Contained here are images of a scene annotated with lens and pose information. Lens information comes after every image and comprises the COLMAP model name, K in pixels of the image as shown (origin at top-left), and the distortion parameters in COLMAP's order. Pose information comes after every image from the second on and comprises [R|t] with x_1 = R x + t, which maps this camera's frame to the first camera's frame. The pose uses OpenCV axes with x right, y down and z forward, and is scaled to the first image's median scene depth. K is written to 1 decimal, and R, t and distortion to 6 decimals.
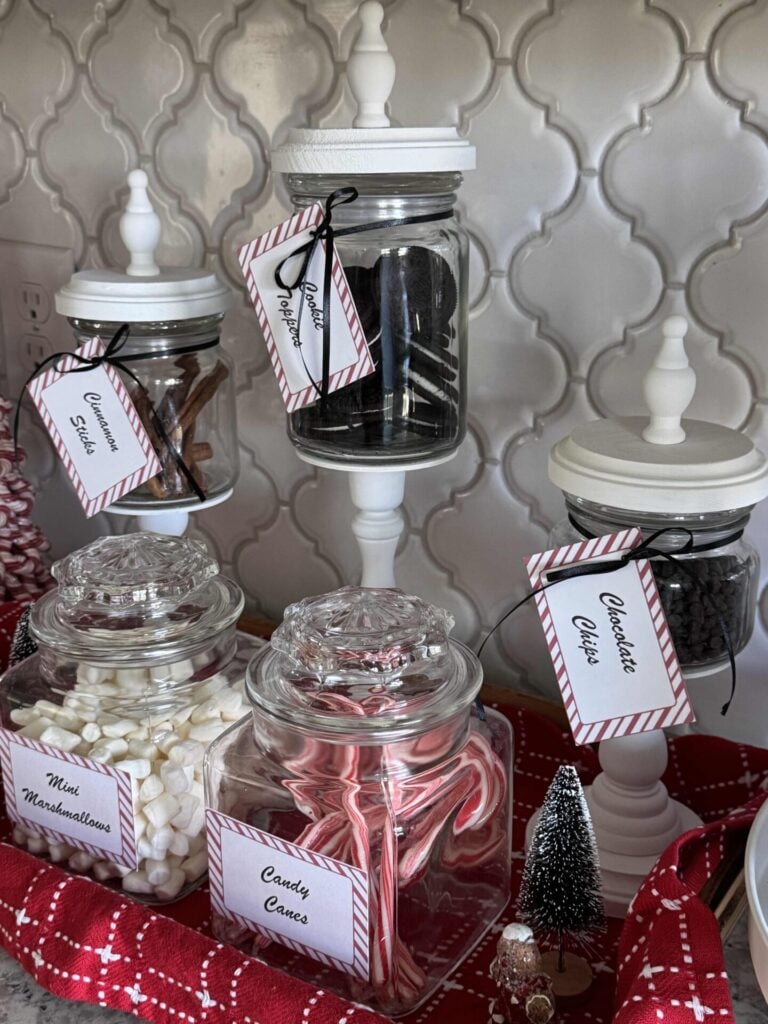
lens RADIAL K [[1250.5, 0, 383.9], [0, 1250.5, 511.4], [0, 0, 1]] dist [0.029299, 0.000000]
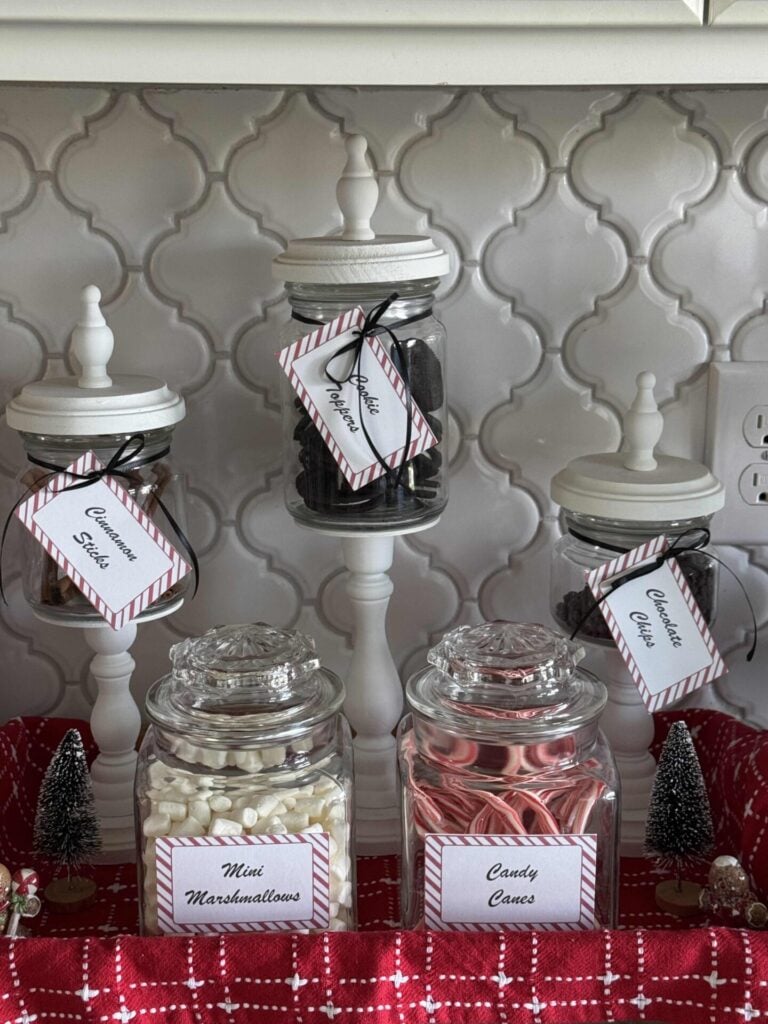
lens RADIAL K [[1587.3, 0, 380.8], [0, 1587.3, 507.8], [0, 0, 1]] dist [0.060136, 0.000000]
pose [[0.828005, -0.141747, 0.542509, -0.853038], [0.182155, 0.983042, -0.021164, -0.030438], [-0.530309, 0.116344, 0.839783, -0.213009]]
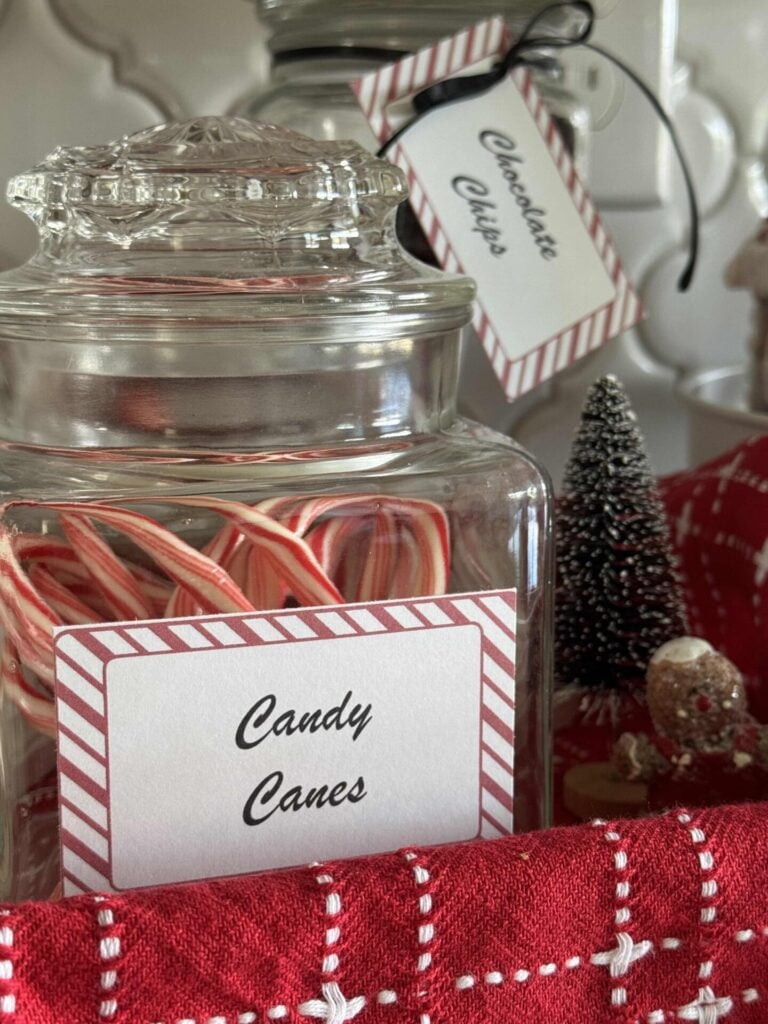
lens RADIAL K [[1613.2, 0, 387.1], [0, 1613.2, 544.5], [0, 0, 1]] dist [0.118493, 0.000000]
pose [[0.602716, -0.162087, 0.781320, -0.434181], [0.265453, 0.964112, -0.004765, 0.223173], [-0.752508, 0.210276, 0.624112, 0.559820]]
